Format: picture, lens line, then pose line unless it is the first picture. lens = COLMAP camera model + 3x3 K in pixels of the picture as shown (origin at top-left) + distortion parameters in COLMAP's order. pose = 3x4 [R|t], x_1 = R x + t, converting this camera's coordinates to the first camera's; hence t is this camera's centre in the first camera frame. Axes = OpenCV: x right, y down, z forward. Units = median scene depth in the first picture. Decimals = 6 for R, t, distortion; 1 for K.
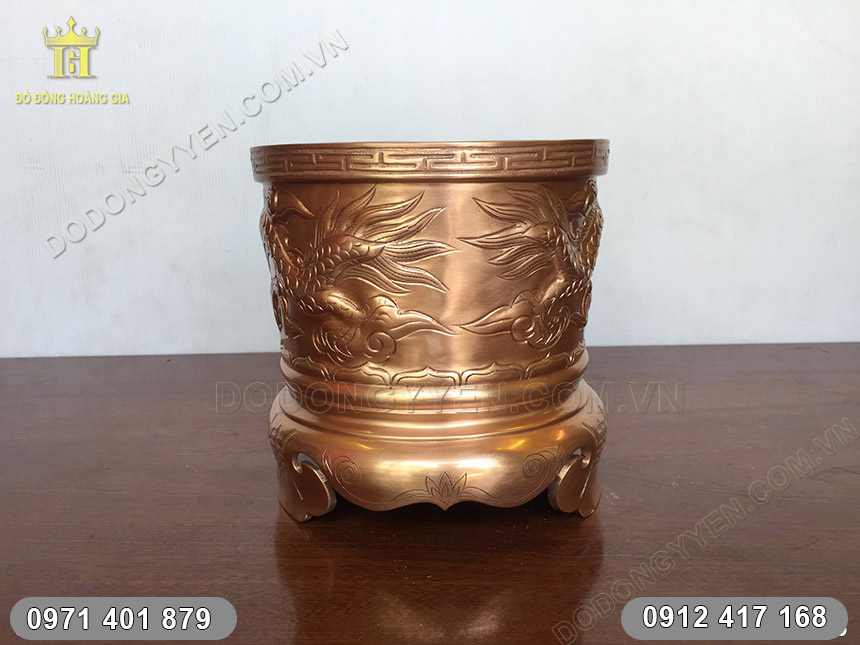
lens RADIAL K [[777.7, 0, 430.0], [0, 777.7, 322.5], [0, 0, 1]] dist [0.046740, -0.022678]
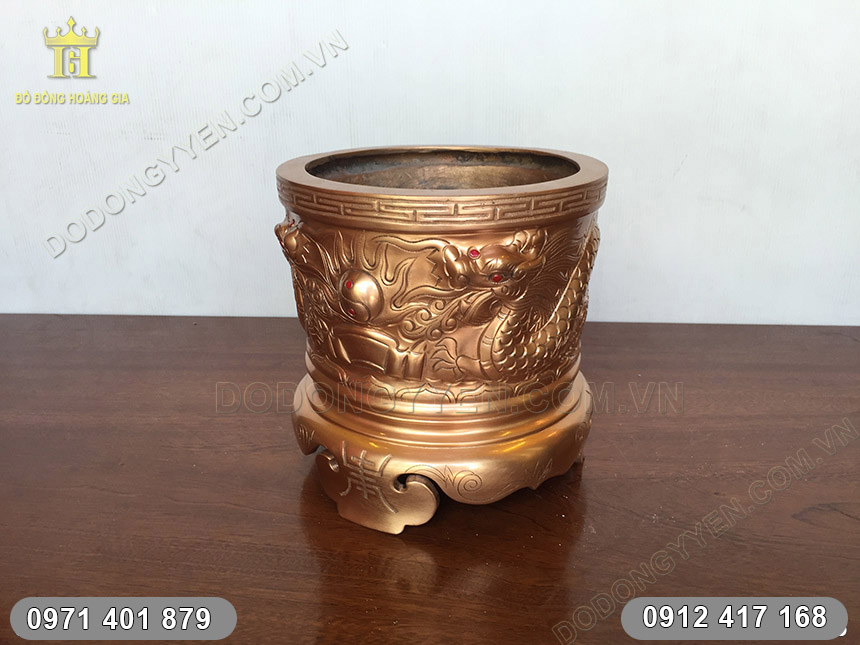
lens RADIAL K [[777.7, 0, 430.0], [0, 777.7, 322.5], [0, 0, 1]] dist [0.046740, -0.022678]
pose [[0.996165, 0.037346, -0.079125, 0.087906], [-0.024425, 0.987075, 0.158388, -0.190351], [0.084017, -0.155848, 0.984201, 0.010467]]
